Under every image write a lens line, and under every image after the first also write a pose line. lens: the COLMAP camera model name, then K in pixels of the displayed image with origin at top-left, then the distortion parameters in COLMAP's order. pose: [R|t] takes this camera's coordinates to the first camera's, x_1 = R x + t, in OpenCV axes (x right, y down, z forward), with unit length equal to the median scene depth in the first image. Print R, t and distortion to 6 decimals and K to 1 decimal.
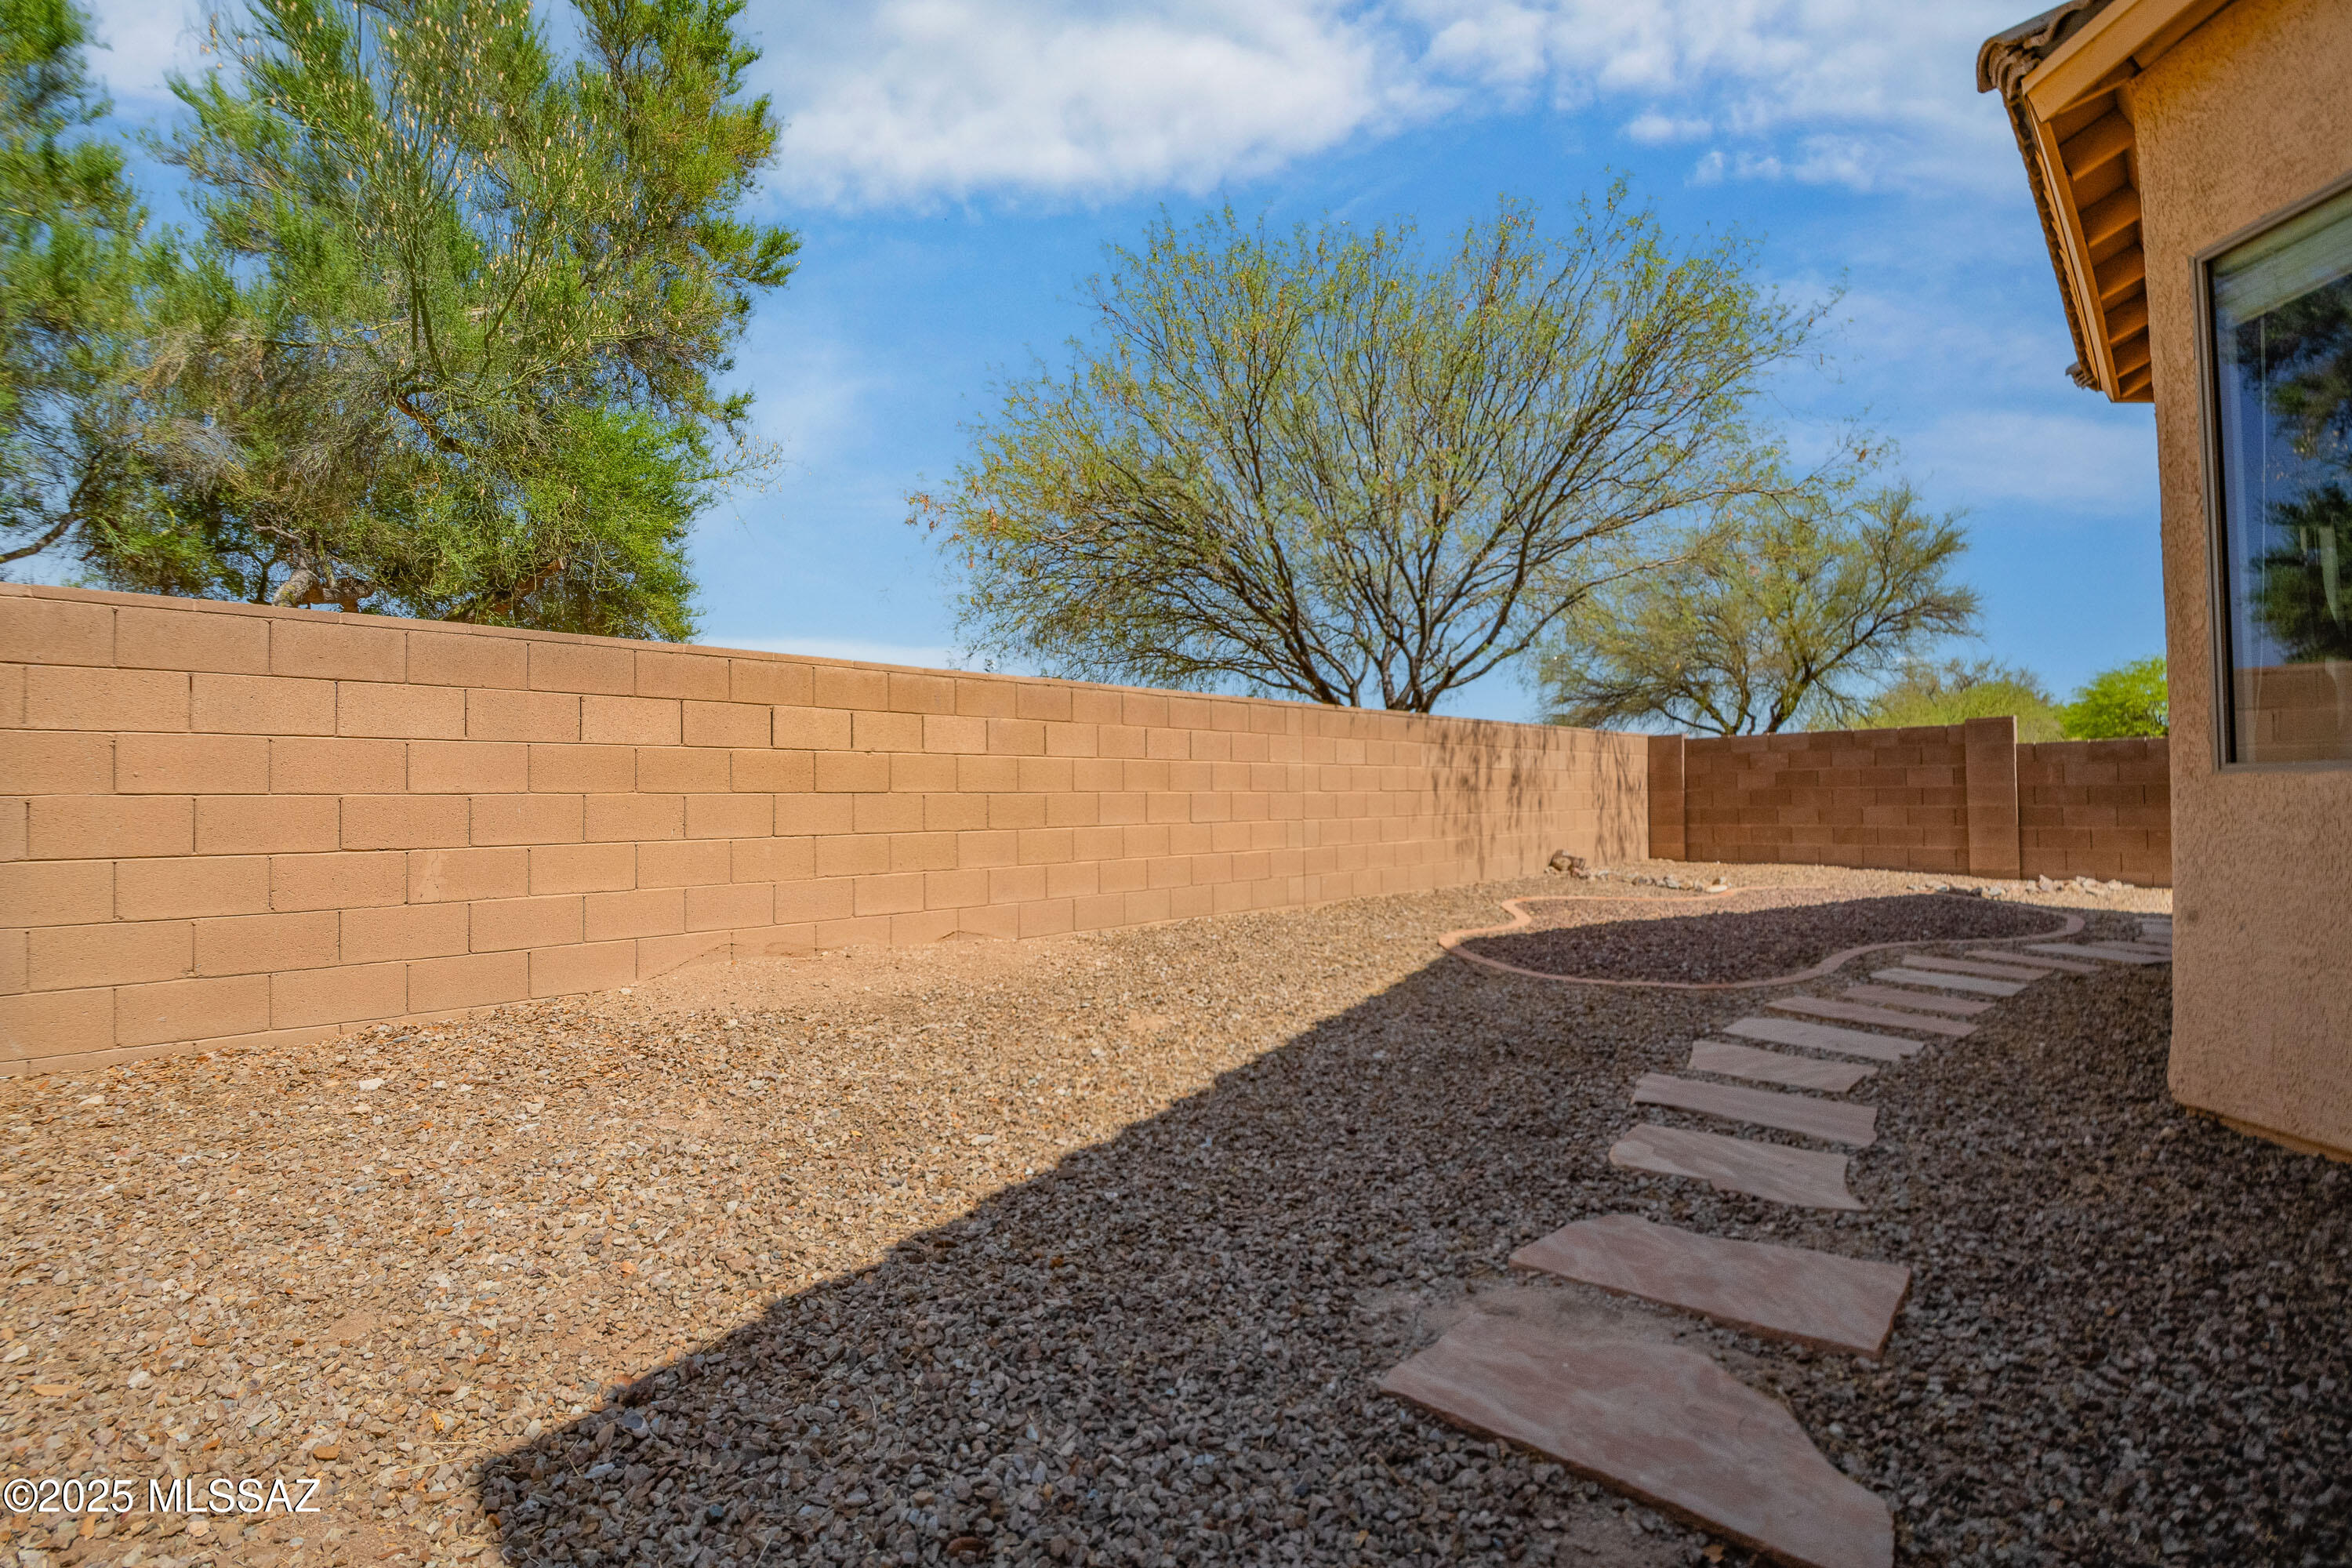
lens RADIAL K [[1022.2, 0, 1176.0], [0, 1022.2, 784.0], [0, 0, 1]] dist [-0.000518, -0.000051]
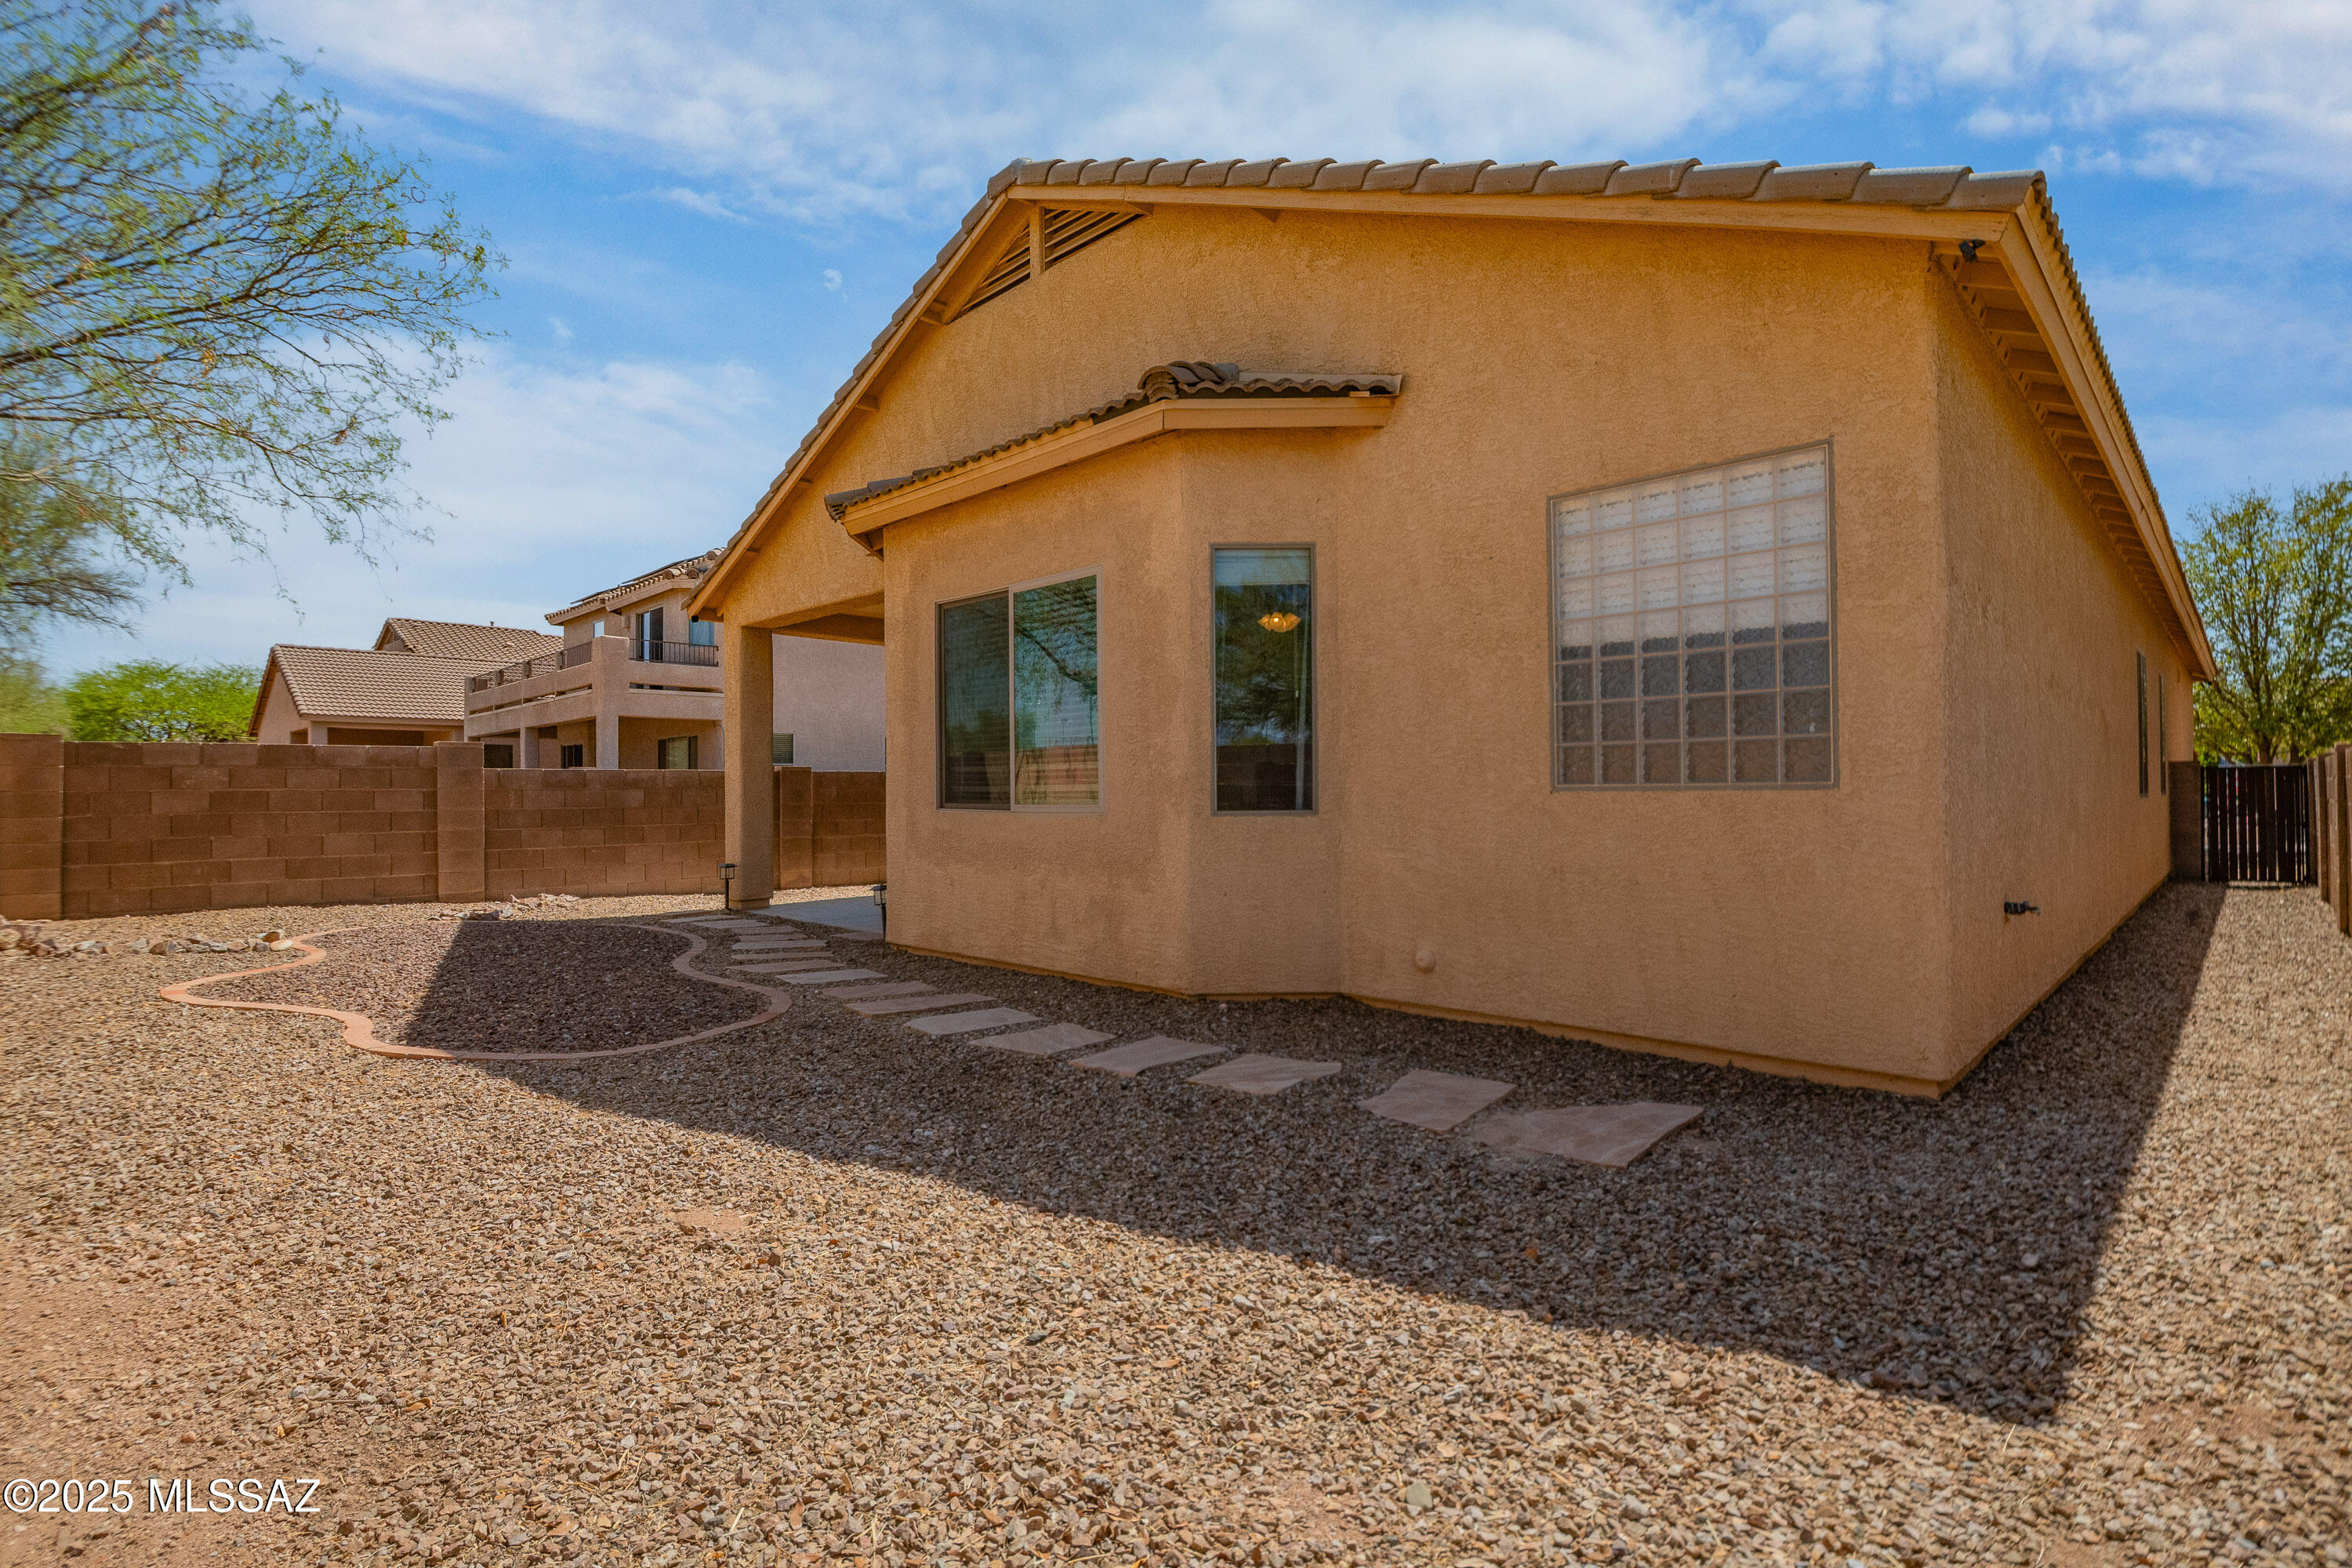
lens RADIAL K [[1092.9, 0, 1176.0], [0, 1092.9, 784.0], [0, 0, 1]] dist [-0.011109, -0.000680]
pose [[-0.028012, 0.014096, 0.999508, -1.138226], [-0.004217, 0.999890, -0.014220, -0.045452], [-0.999599, -0.004613, -0.027950, 1.211505]]
